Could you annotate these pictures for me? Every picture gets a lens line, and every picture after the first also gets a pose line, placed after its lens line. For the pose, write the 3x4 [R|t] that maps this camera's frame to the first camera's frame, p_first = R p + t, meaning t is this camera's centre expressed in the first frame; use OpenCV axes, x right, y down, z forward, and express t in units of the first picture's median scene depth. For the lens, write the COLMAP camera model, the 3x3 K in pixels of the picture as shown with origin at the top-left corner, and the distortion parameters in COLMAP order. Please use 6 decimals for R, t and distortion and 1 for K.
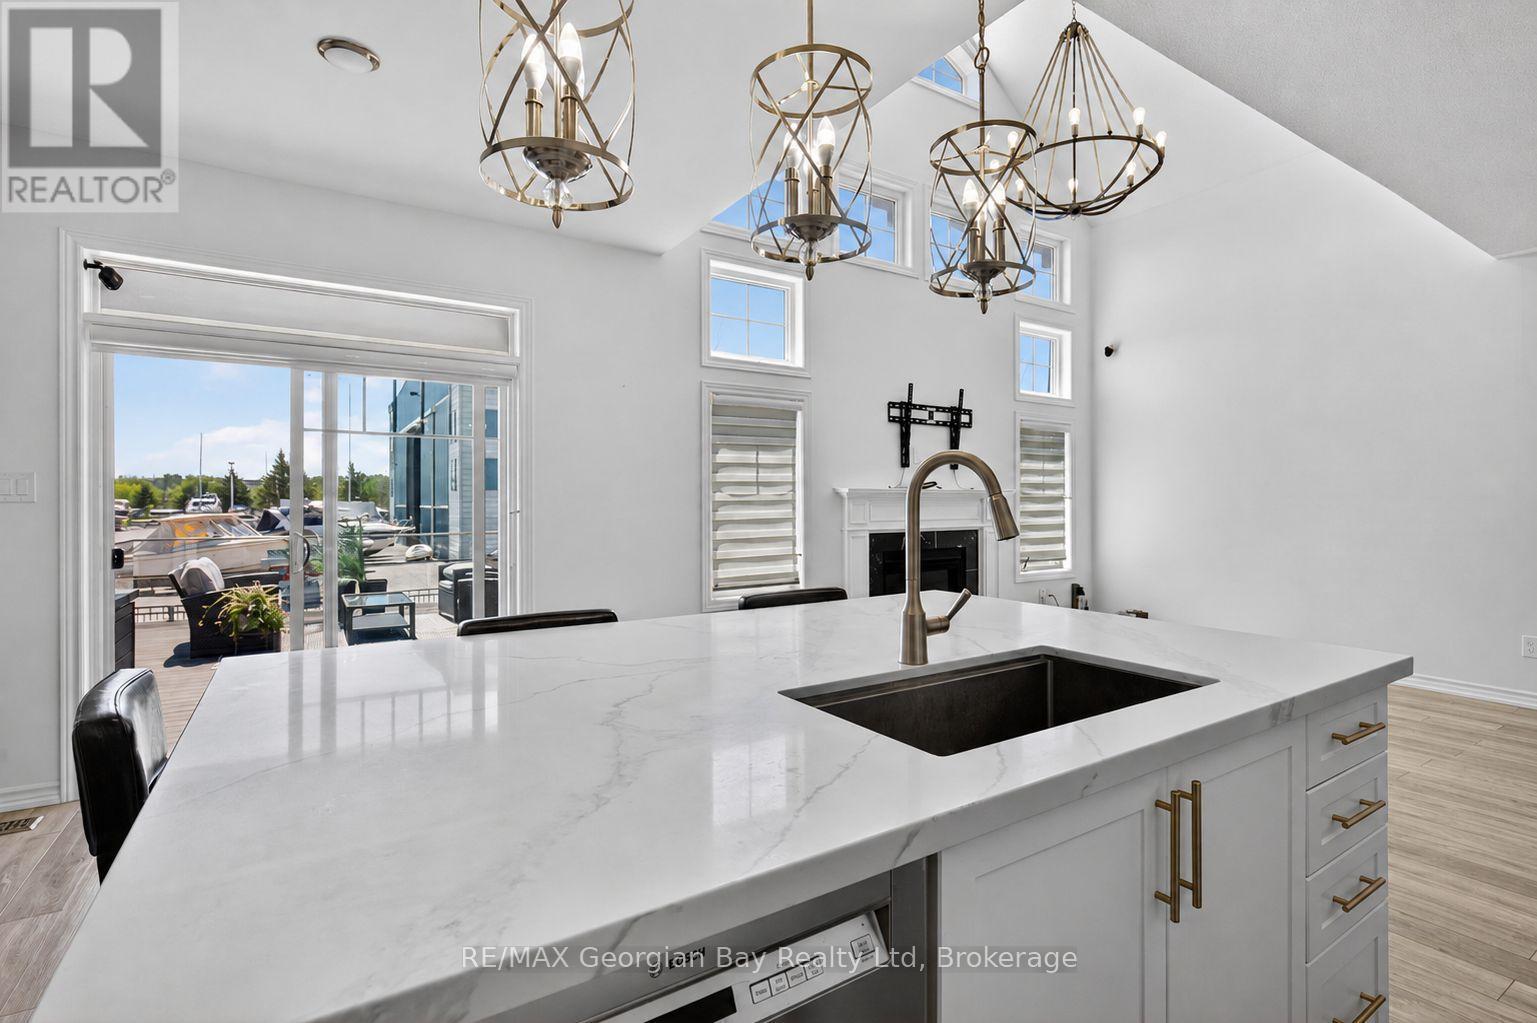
lens RADIAL K [[715.4, 0, 766.3], [0, 715.4, 500.9], [0, 0, 1]] dist [-0.000140, -0.000495]
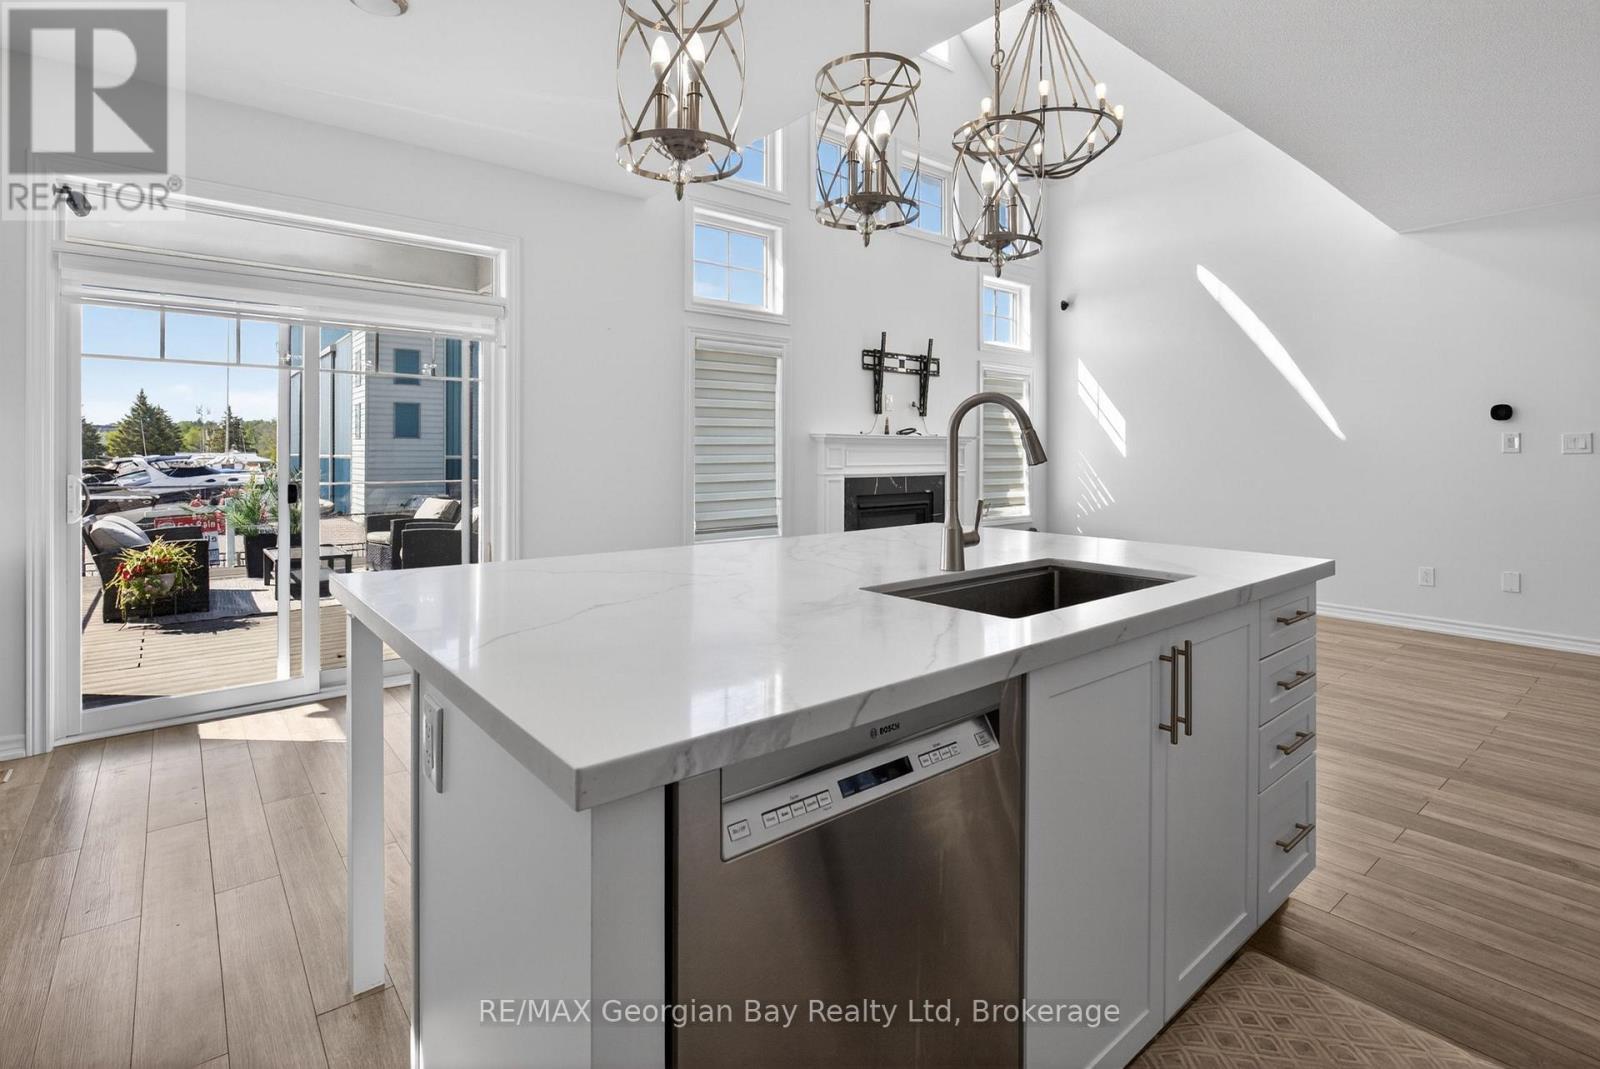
lens RADIAL K [[754.2, 0, 783.9], [0, 754.2, 450.4], [0, 0, 1]] dist [0.002135, -0.000057]
pose [[0.993912, 0.004412, 0.110090, -0.097397], [-0.004219, 0.999989, -0.001987, 0.013737], [-0.110098, 0.001511, 0.993920, -0.101041]]
